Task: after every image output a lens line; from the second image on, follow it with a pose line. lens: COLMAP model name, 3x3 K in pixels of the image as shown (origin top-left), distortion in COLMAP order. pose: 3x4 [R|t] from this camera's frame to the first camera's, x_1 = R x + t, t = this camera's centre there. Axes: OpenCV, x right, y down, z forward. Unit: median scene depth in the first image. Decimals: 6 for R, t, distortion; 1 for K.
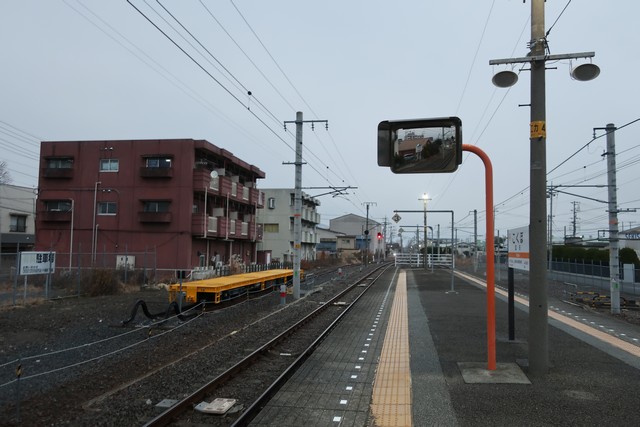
lens RADIAL K [[500.8, 0, 320.0], [0, 500.8, 213.5], [0, 0, 1]] dist [-0.006377, 0.000500]
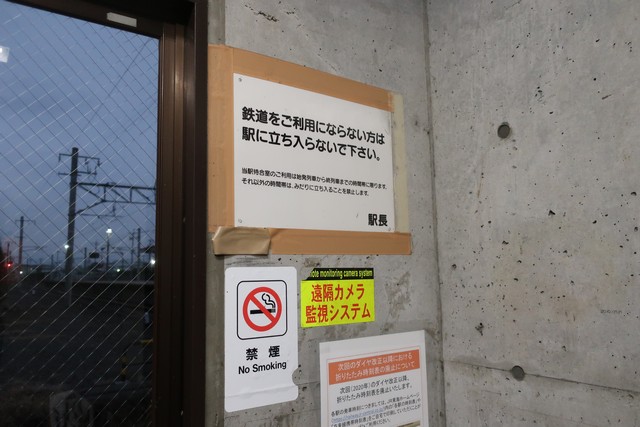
lens RADIAL K [[500.8, 0, 320.0], [0, 500.8, 213.5], [0, 0, 1]] dist [-0.006377, 0.000500]
pose [[0.724185, 0.050392, 0.687762, -0.695946], [-0.017336, 0.998342, -0.054894, -0.106466], [-0.689388, 0.027830, 0.723858, -1.885313]]
